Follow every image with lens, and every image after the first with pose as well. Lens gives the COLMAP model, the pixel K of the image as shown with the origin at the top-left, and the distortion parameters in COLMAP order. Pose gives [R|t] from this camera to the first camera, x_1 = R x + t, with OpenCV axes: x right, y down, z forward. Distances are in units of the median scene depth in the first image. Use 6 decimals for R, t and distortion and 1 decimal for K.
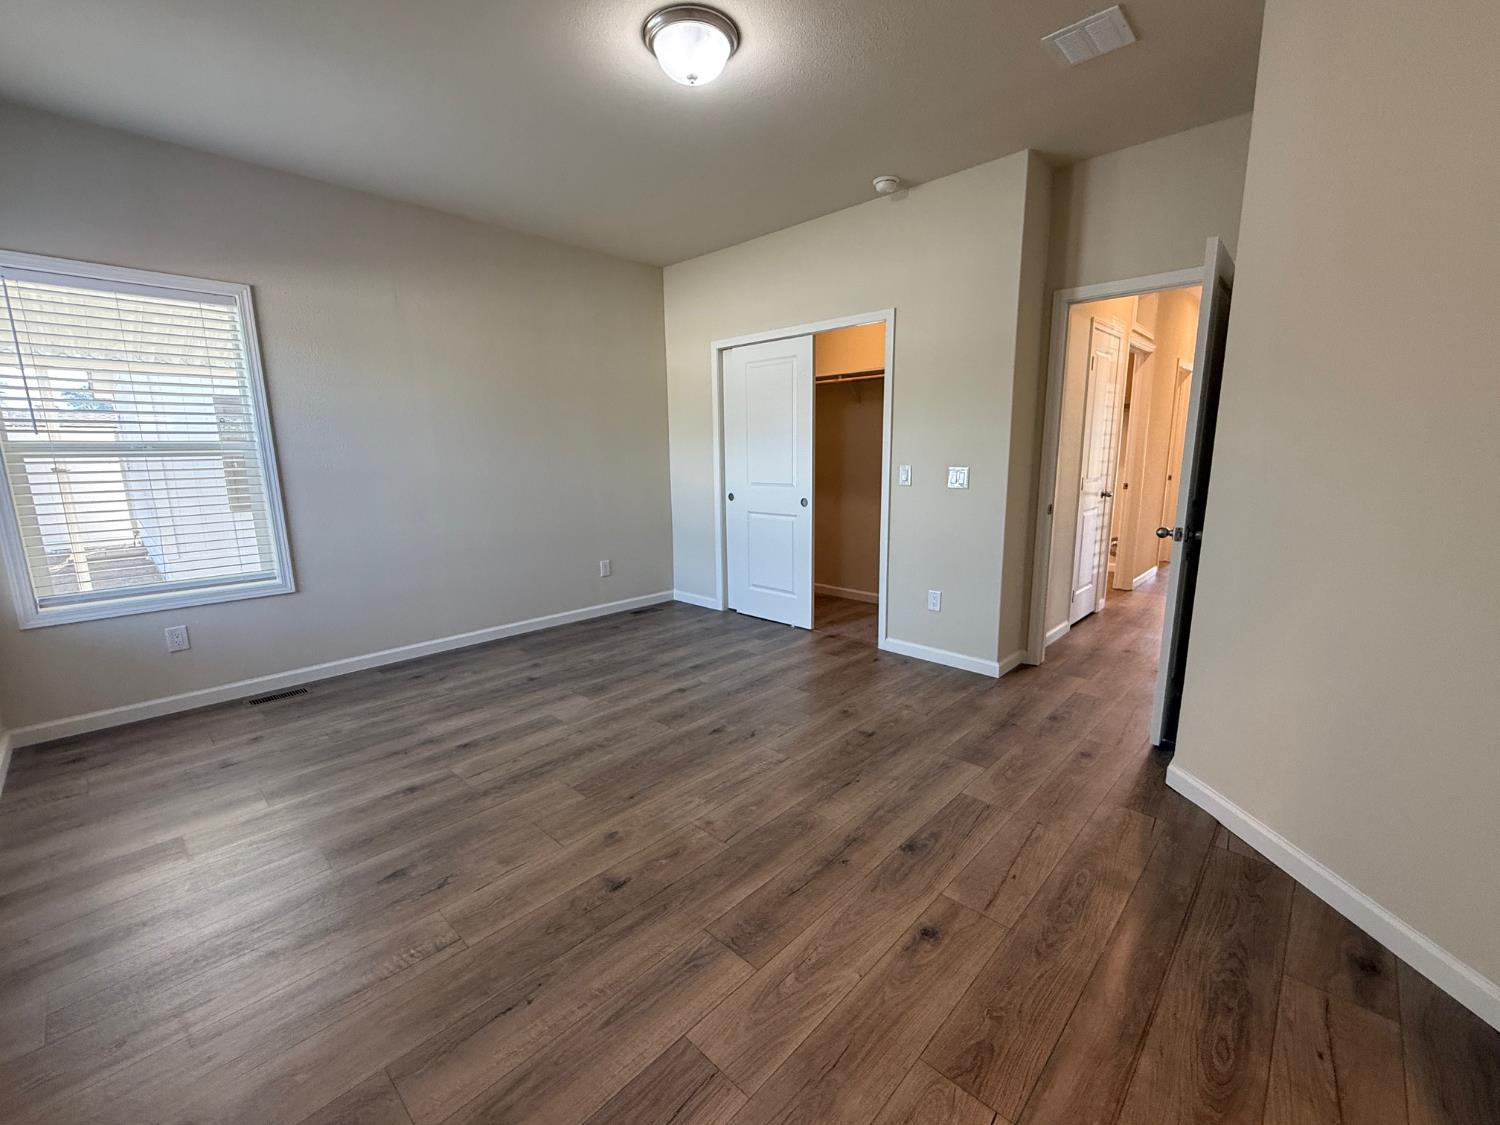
lens RADIAL K [[639.4, 0, 750.0], [0, 639.4, 562.5], [0, 0, 1]] dist [0.007602, -0.000393]
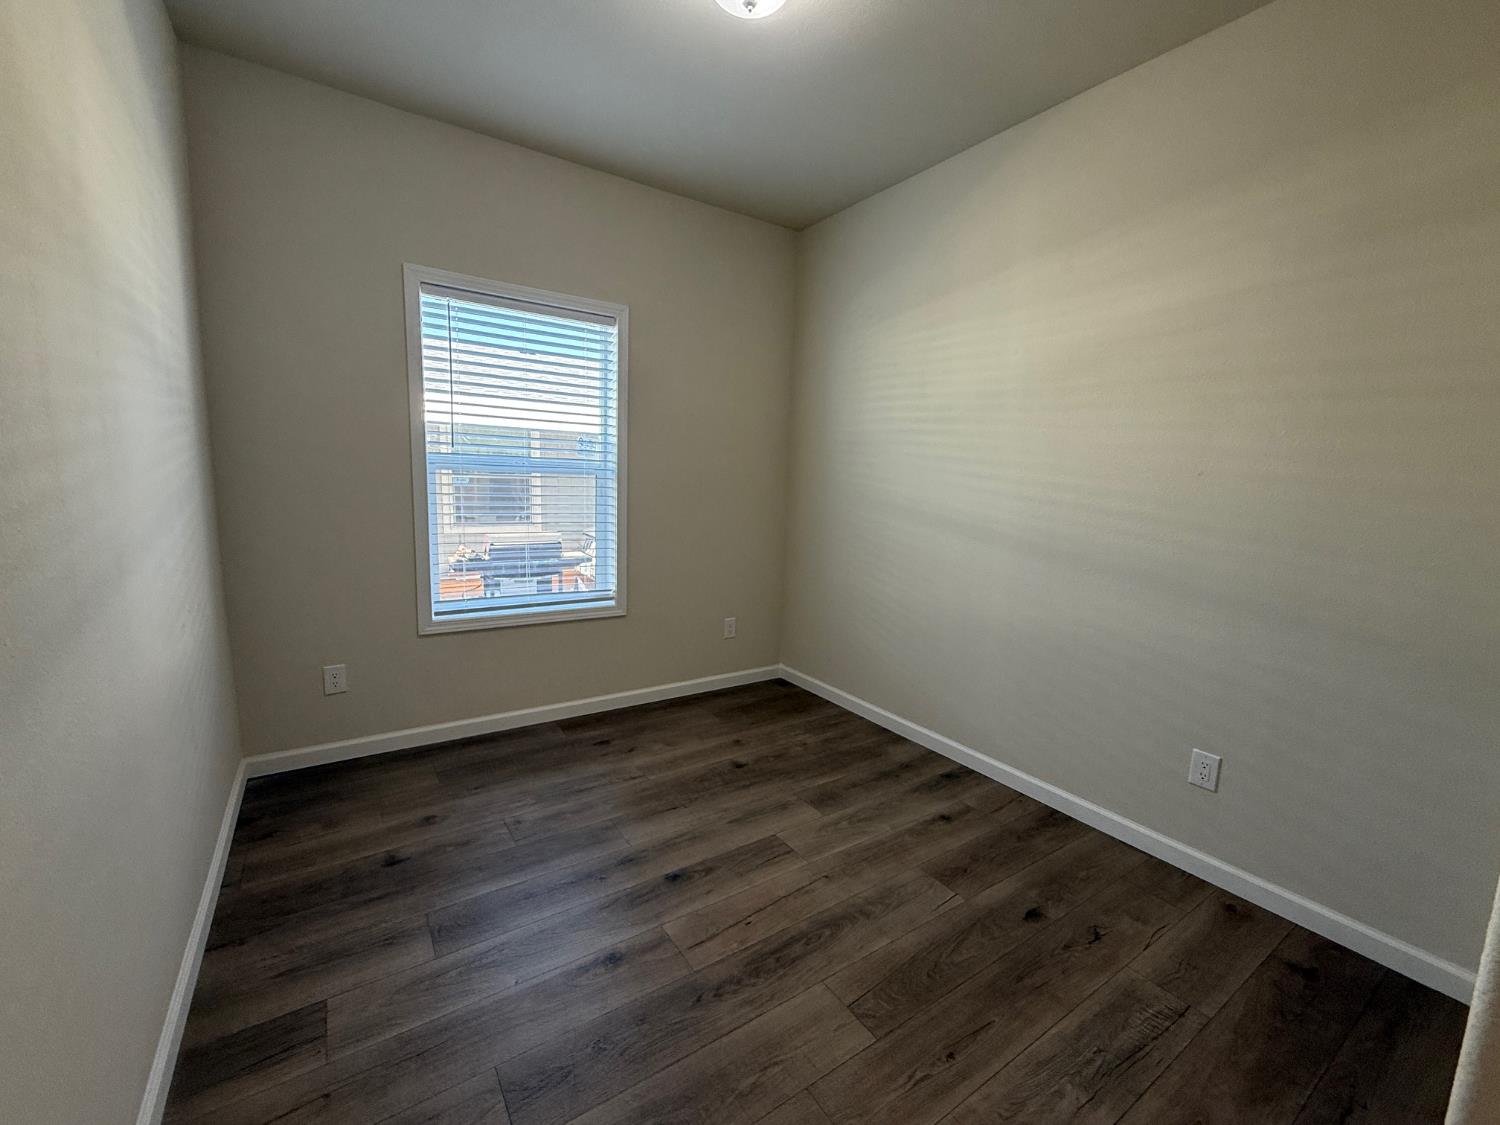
lens RADIAL K [[639.4, 0, 750.0], [0, 639.4, 562.5], [0, 0, 1]] dist [0.007602, -0.000393]
pose [[0.976319, 0.076446, -0.202377, -0.228041], [-0.084319, 0.995970, -0.030560, -0.052969], [0.199225, 0.046900, 0.978831, 0.272246]]
